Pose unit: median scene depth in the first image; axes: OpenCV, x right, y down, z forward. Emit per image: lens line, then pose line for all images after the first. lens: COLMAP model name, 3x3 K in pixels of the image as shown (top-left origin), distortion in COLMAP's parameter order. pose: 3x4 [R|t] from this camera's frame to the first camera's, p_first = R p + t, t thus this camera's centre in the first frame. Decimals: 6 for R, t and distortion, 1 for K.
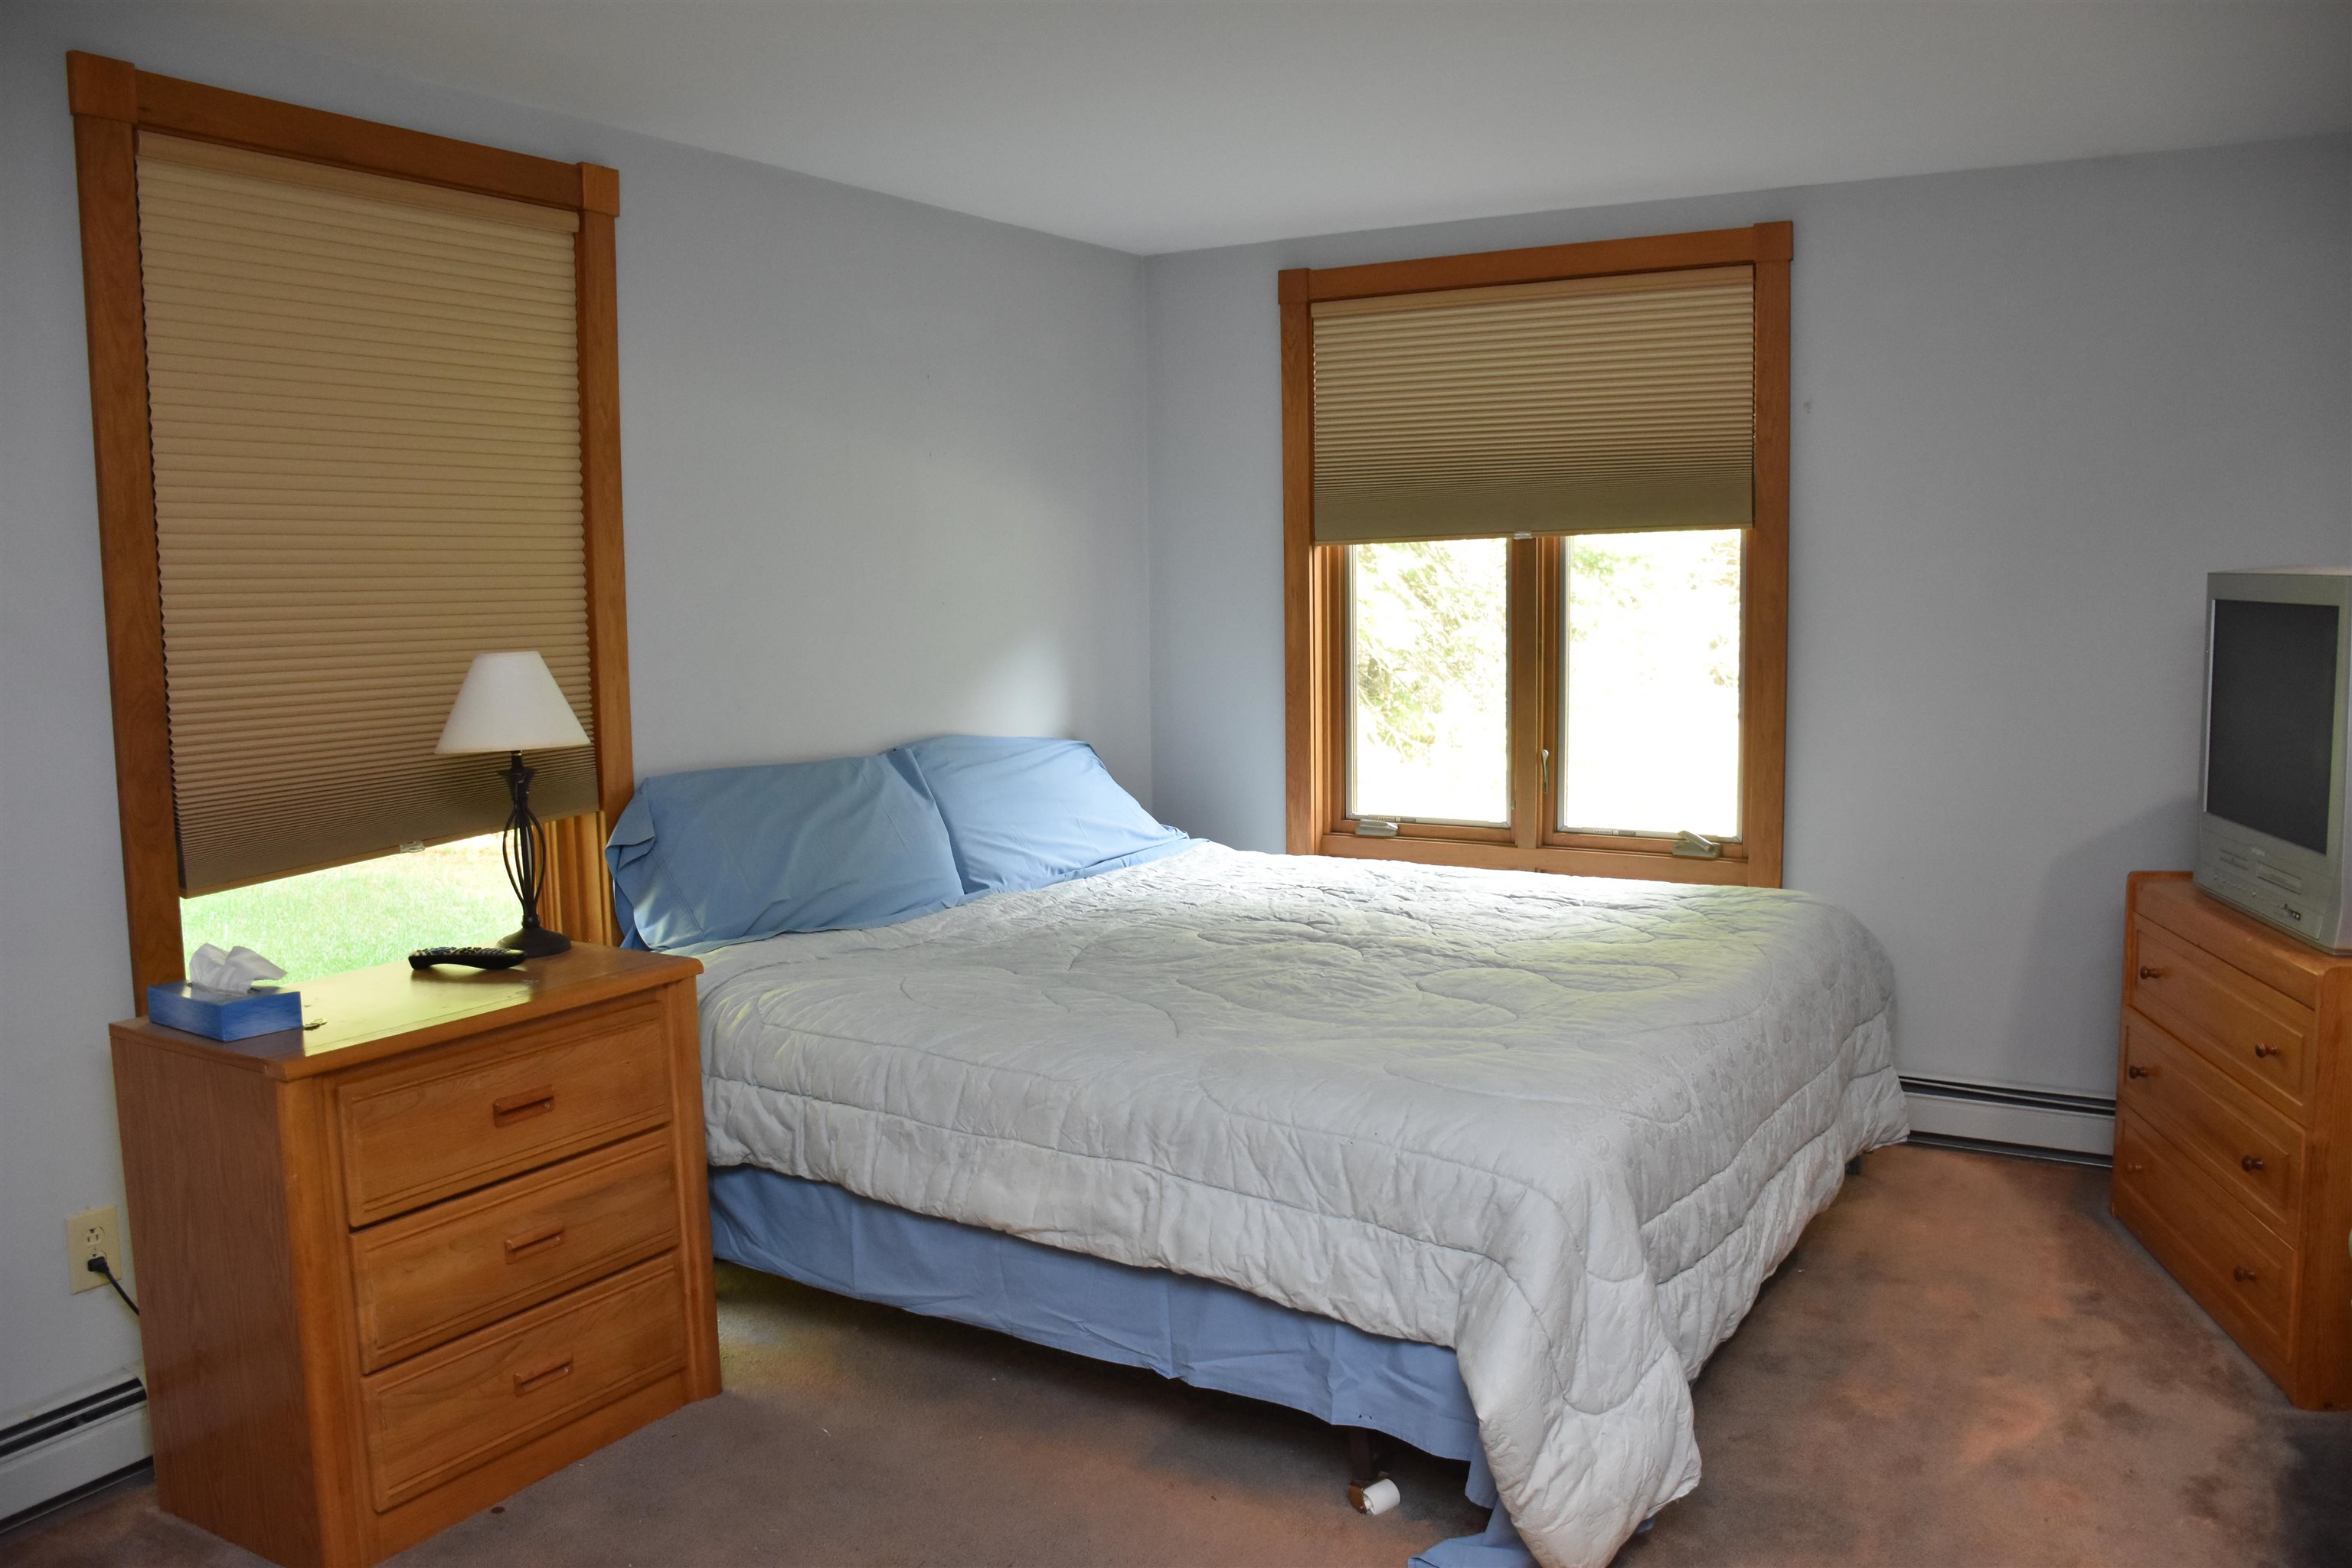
lens RADIAL K [[1919.7, 0, 1176.0], [0, 1919.7, 784.0], [0, 0, 1]] dist [-0.005308, -0.003618]
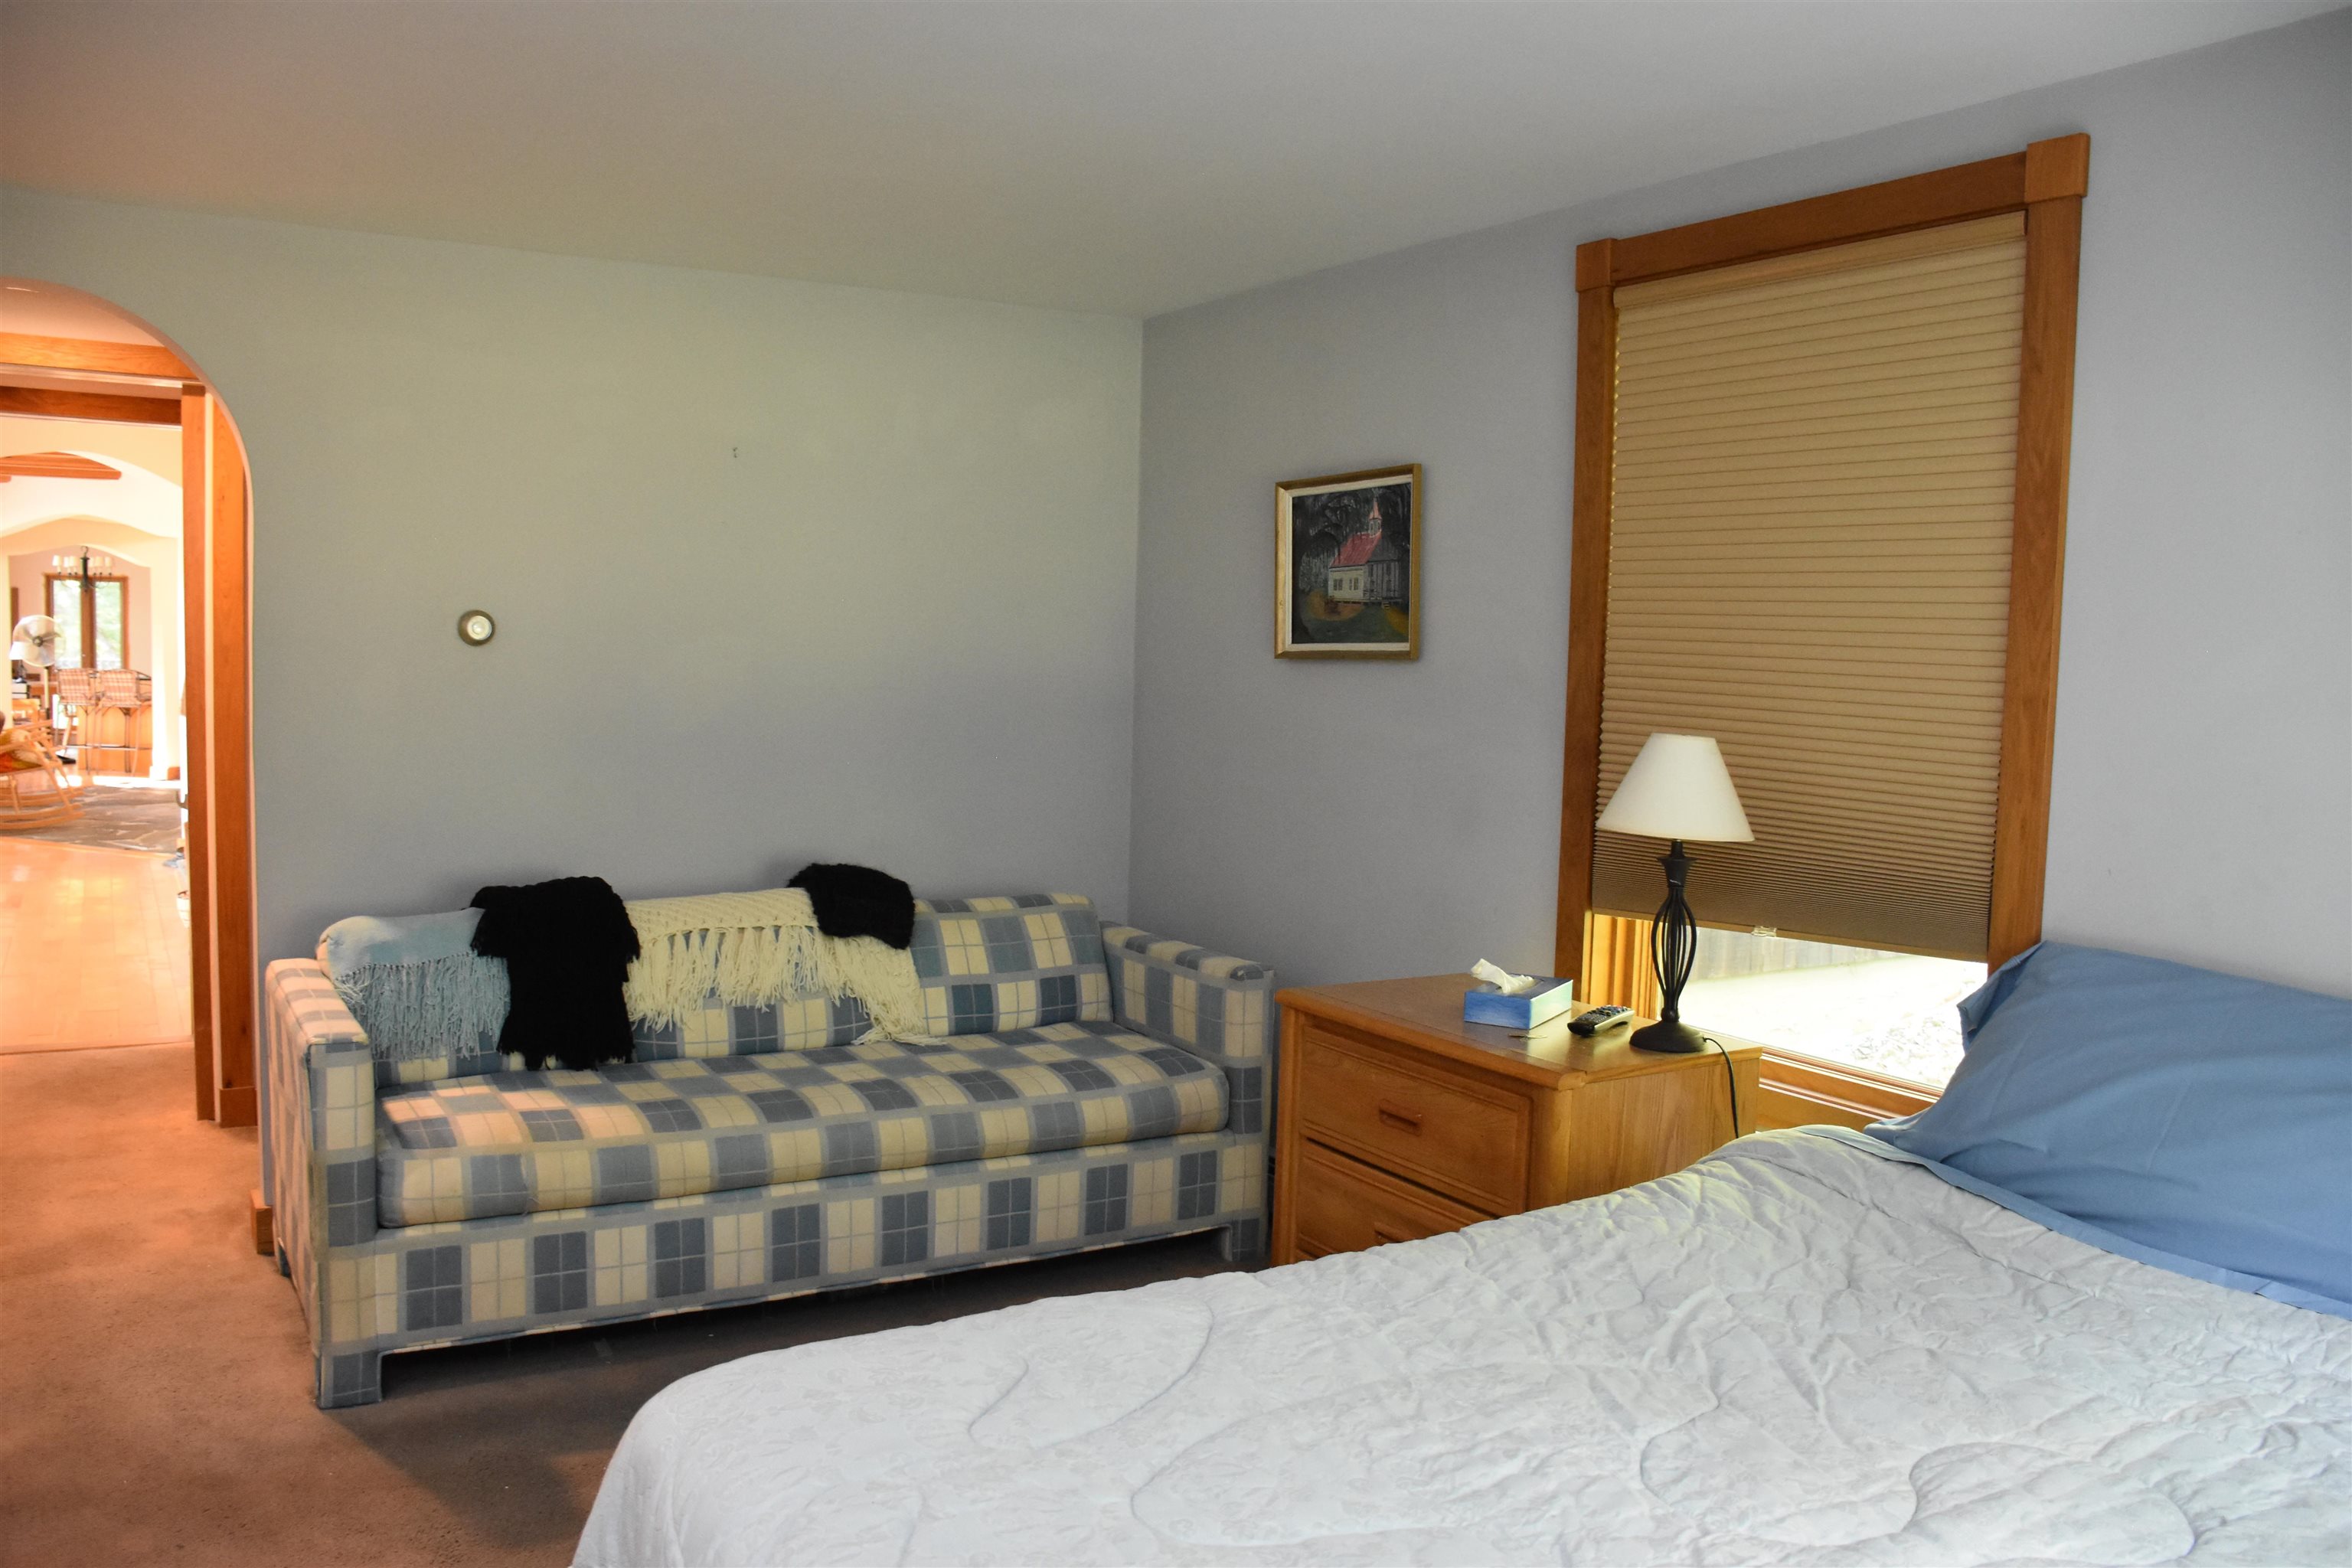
lens RADIAL K [[1919.7, 0, 1176.0], [0, 1919.7, 784.0], [0, 0, 1]] dist [-0.005308, -0.003618]
pose [[-0.461407, 0.076393, -0.883894, 0.590944], [-0.115674, 0.982601, 0.145307, -0.146299], [0.879616, 0.169289, -0.444542, 1.128497]]
